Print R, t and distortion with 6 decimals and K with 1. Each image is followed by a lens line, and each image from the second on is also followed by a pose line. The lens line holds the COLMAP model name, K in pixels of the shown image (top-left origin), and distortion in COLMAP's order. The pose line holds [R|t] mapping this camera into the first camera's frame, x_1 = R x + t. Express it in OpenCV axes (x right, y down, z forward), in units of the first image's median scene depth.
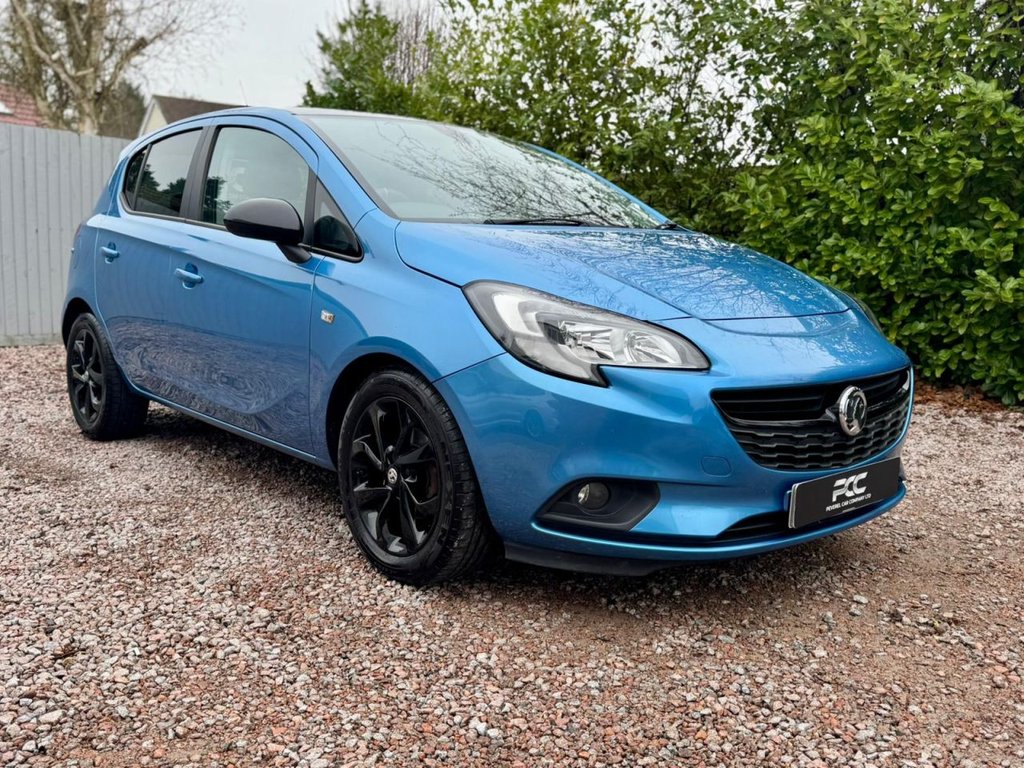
lens RADIAL K [[933.7, 0, 512.6], [0, 933.7, 385.8], [0, 0, 1]] dist [0.078738, -0.142427]
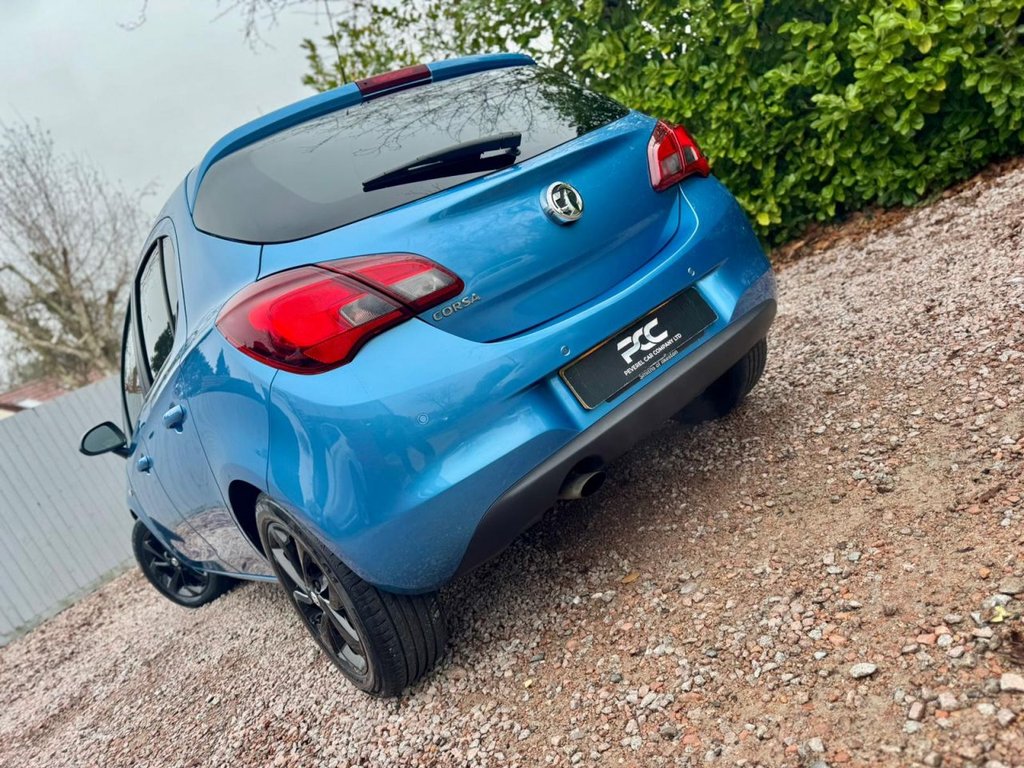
lens RADIAL K [[721.8, 0, 521.8], [0, 721.8, 387.5], [0, 0, 1]] dist [0.029159, -0.030139]
pose [[0.872212, -0.486116, -0.054196, 0.132566], [0.486725, 0.873552, -0.002216, -0.009305], [0.048421, -0.024446, 0.998528, 0.245920]]
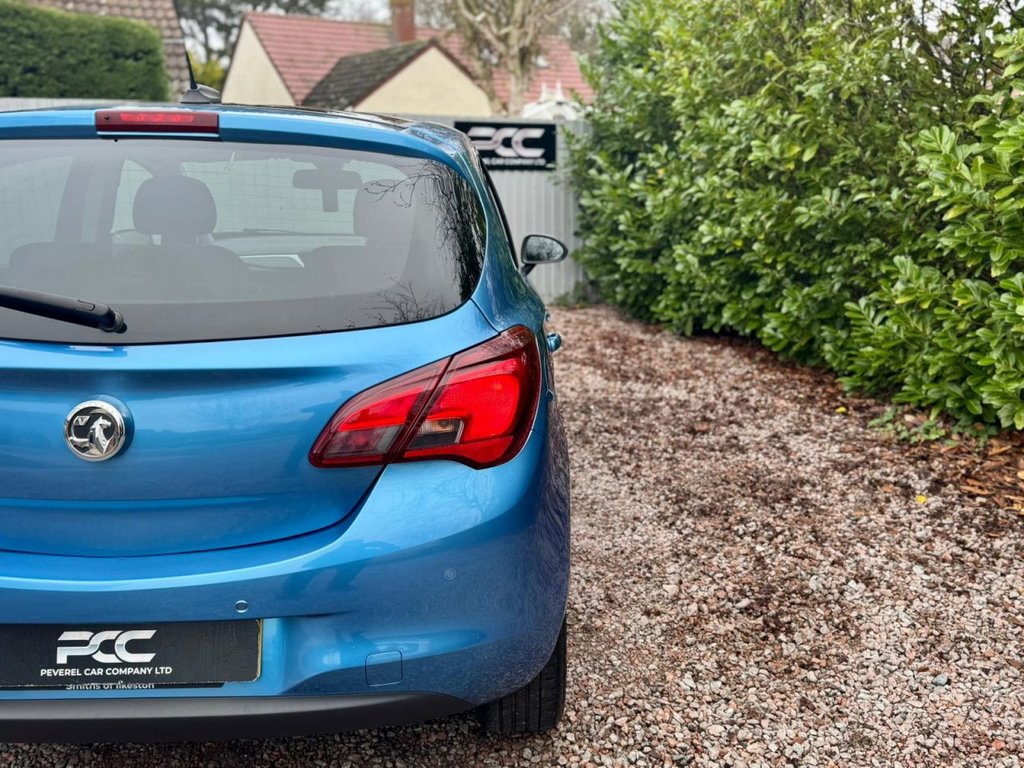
lens RADIAL K [[908.6, 0, 536.5], [0, 908.6, 367.2], [0, 0, 1]] dist [0.143647, -0.257130]
pose [[0.829634, 0.091185, -0.550811, 0.430028], [-0.054173, 0.995065, 0.083133, -0.119036], [0.555673, -0.039131, 0.830479, 0.397349]]
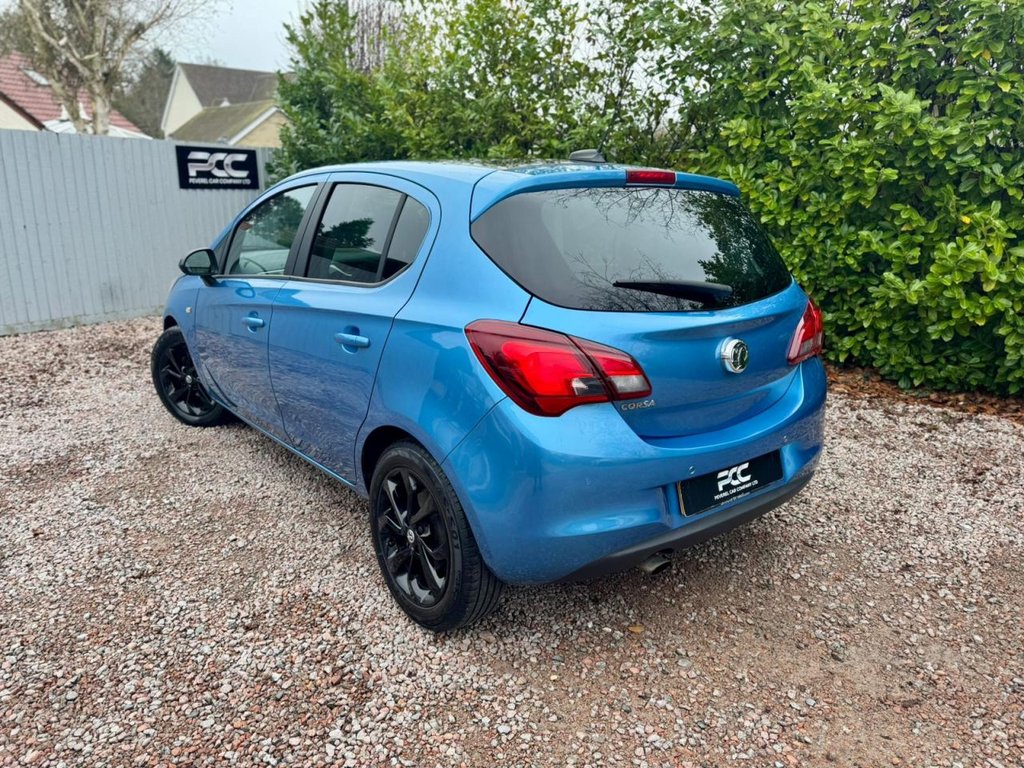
lens RADIAL K [[722.1, 0, 510.8], [0, 722.1, 389.3], [0, 0, 1]] dist [0.012511, -0.012058]
pose [[0.999275, -0.024510, 0.029124, 0.036781], [0.020369, 0.990663, 0.134806, -0.106889], [-0.032156, -0.134115, 0.990444, 0.171678]]
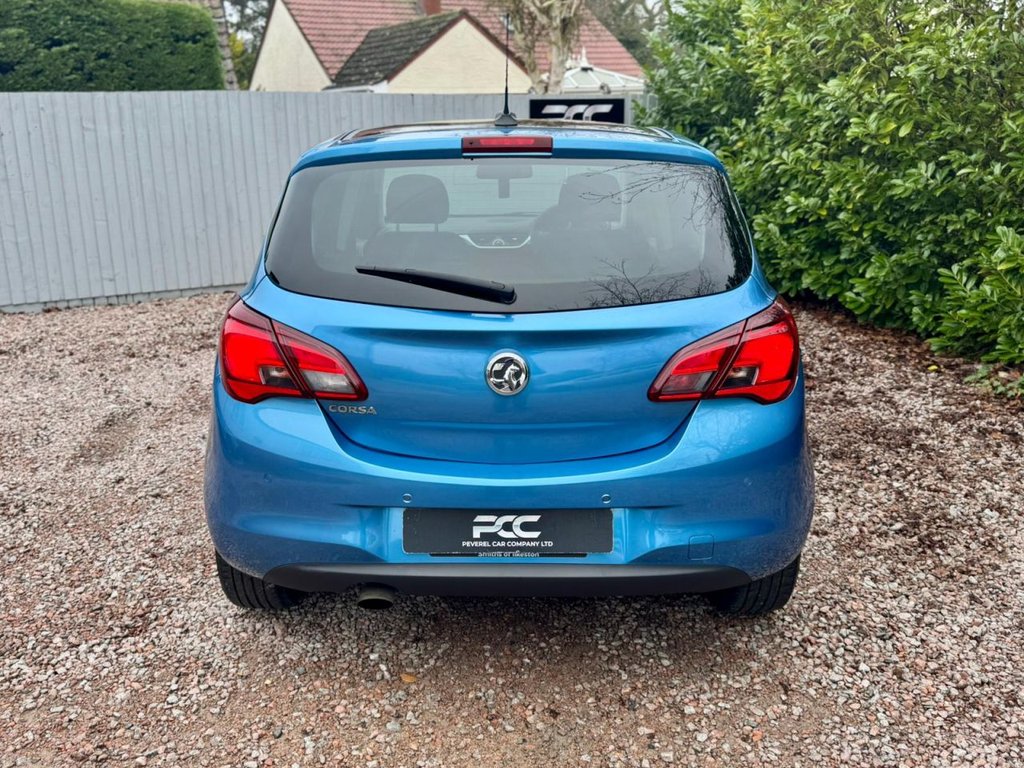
lens RADIAL K [[903.5, 0, 470.1], [0, 903.5, 380.9], [0, 0, 1]] dist [0.049713, -0.079770]
pose [[0.784456, 0.120071, -0.608451, 0.389001], [-0.043223, 0.989279, 0.139498, -0.118786], [0.618677, -0.083131, 0.781235, 0.246869]]
